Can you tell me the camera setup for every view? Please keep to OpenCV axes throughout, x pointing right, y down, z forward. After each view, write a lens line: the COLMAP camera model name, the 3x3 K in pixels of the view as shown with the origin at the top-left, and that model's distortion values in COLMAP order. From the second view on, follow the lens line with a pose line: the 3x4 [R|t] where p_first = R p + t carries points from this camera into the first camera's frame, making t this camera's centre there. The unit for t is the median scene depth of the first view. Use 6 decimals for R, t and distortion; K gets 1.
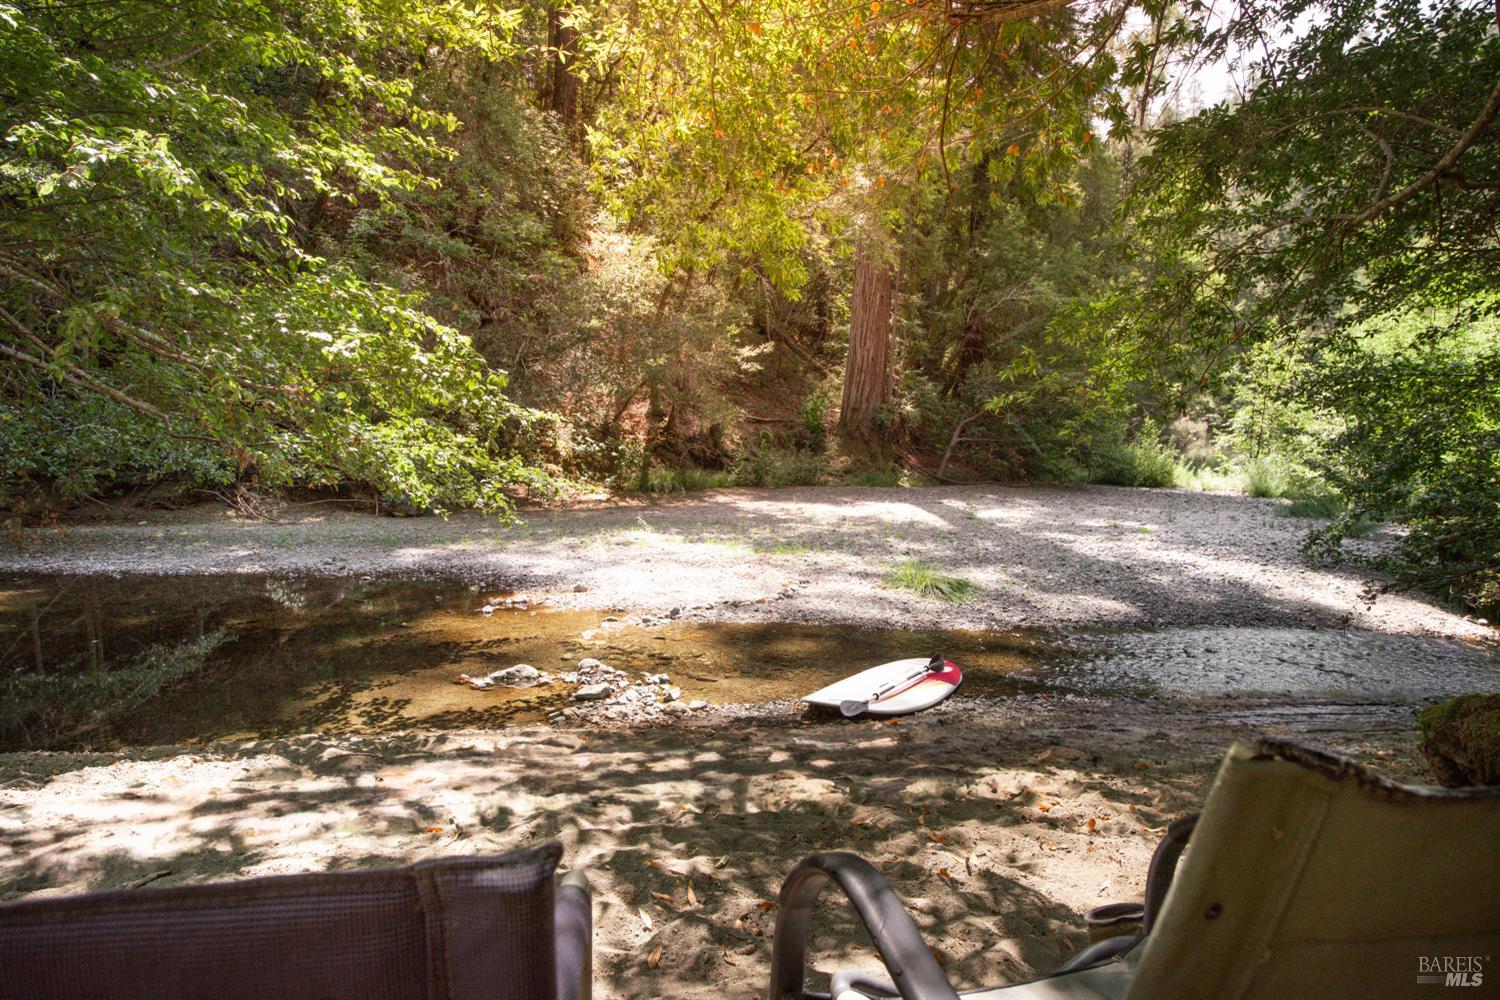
lens RADIAL K [[830.5, 0, 750.0], [0, 830.5, 500.0], [0, 0, 1]] dist [-0.002086, -0.000703]
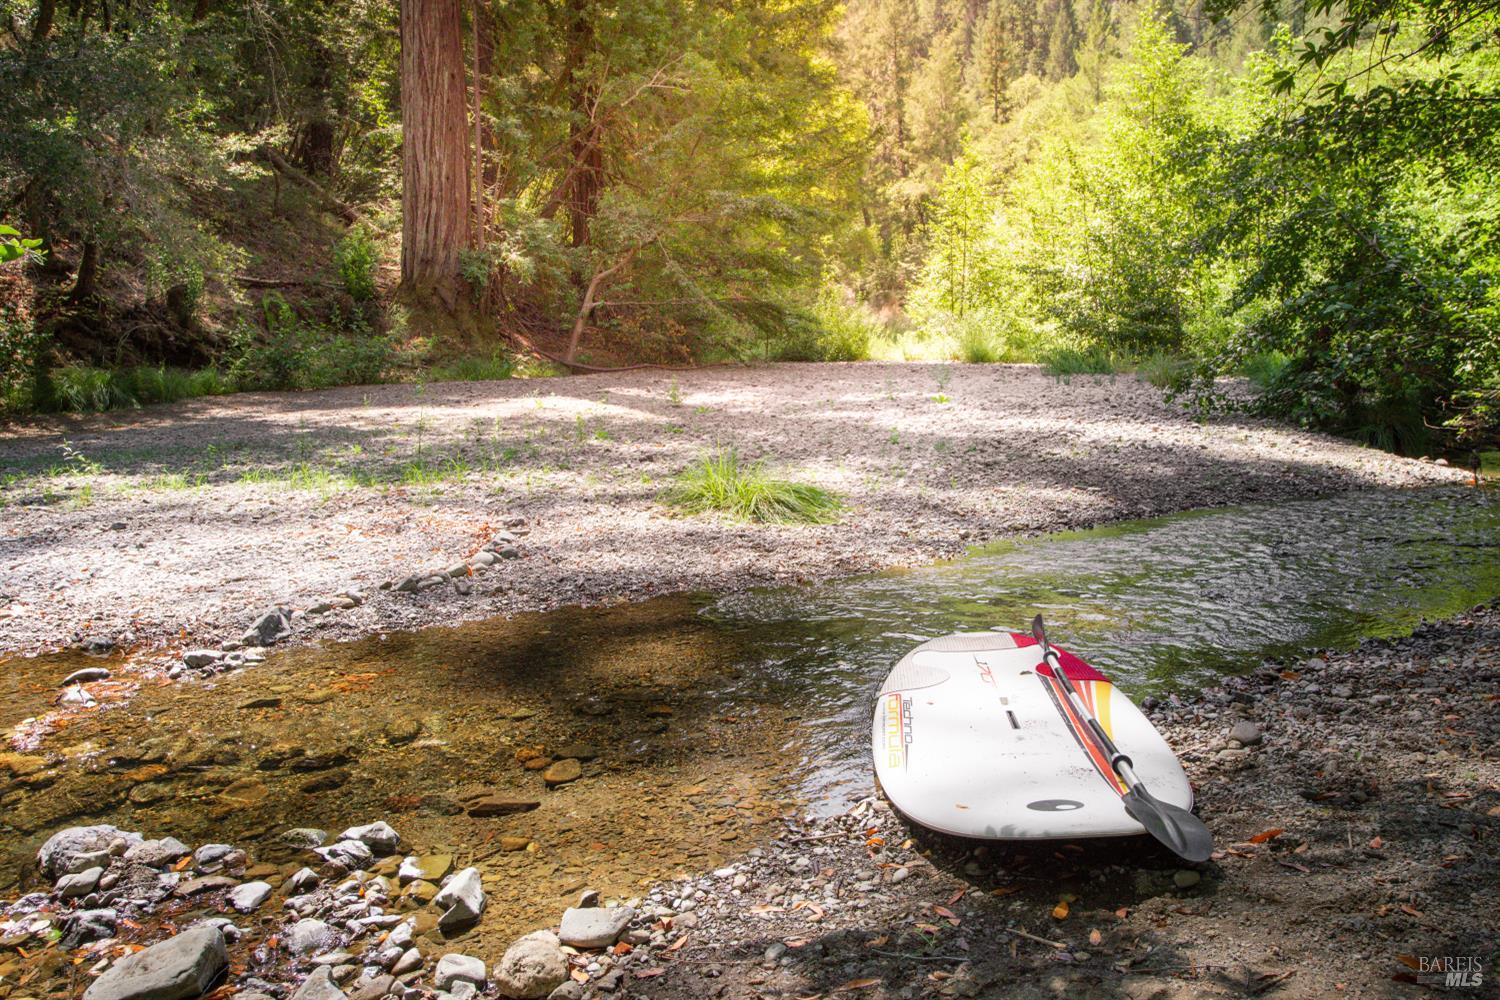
lens RADIAL K [[1071.3, 0, 750.0], [0, 1071.3, 500.0], [0, 0, 1]] dist [0.004866, 0.001069]
pose [[0.882266, -0.110679, 0.457555, -0.052783], [0.081040, 0.993167, 0.083977, 0.023054], [-0.463723, -0.037010, 0.885207, 0.203073]]
